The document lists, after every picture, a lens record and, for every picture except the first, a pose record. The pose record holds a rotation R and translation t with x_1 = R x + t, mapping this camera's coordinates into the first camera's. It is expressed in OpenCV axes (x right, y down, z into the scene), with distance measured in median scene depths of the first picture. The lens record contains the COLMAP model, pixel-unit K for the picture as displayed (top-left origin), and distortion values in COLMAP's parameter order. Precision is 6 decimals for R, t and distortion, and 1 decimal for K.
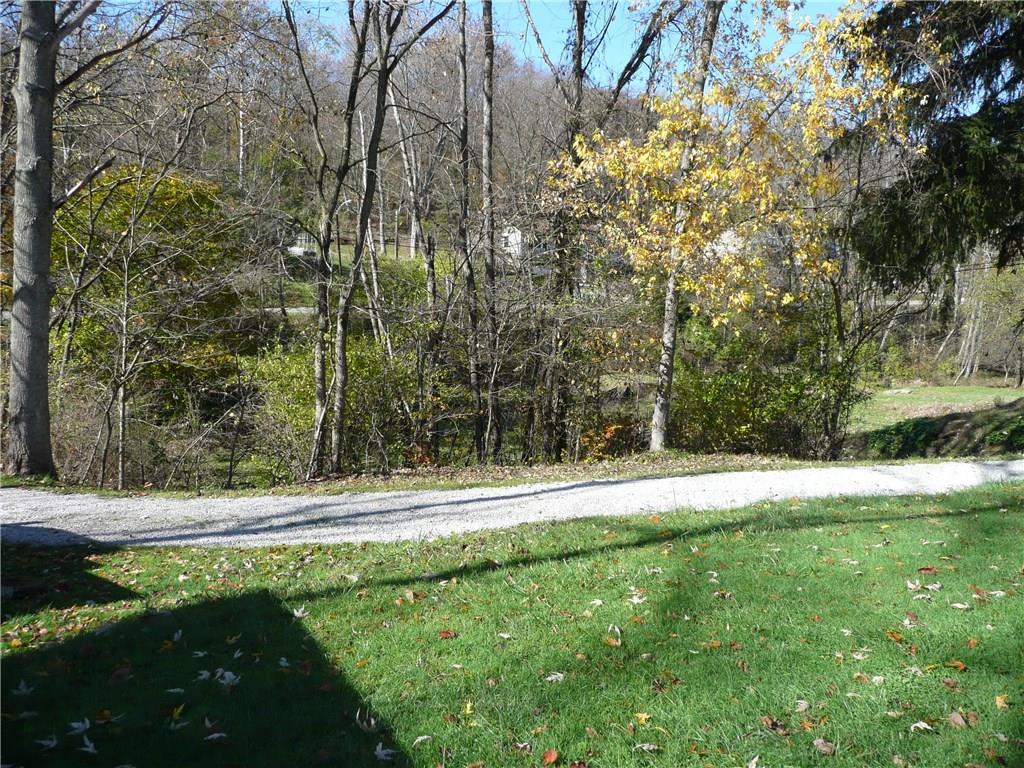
lens RADIAL K [[864.6, 0, 512.0], [0, 864.6, 384.0], [0, 0, 1]] dist [-0.036294, 0.030305]
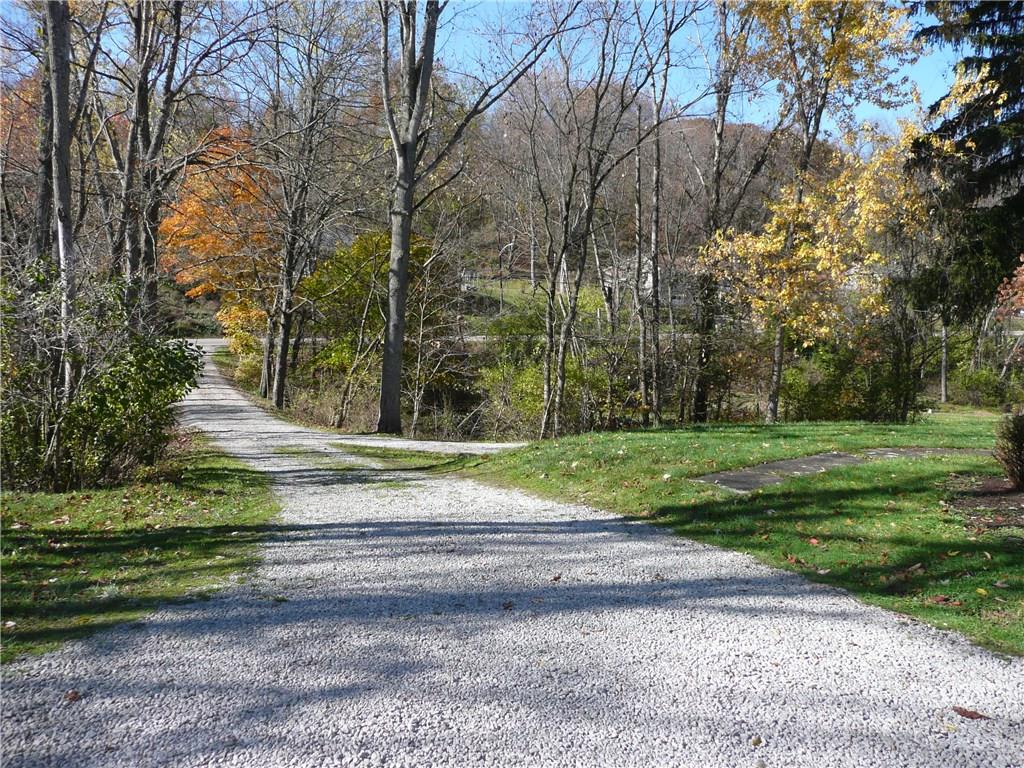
lens RADIAL K [[864.6, 0, 512.0], [0, 864.6, 384.0], [0, 0, 1]] dist [-0.036294, 0.030305]
pose [[0.986358, 0.011129, -0.164241, -0.035143], [-0.017242, 0.999209, -0.035840, 0.063352], [0.163712, 0.038182, 0.985769, -0.638394]]
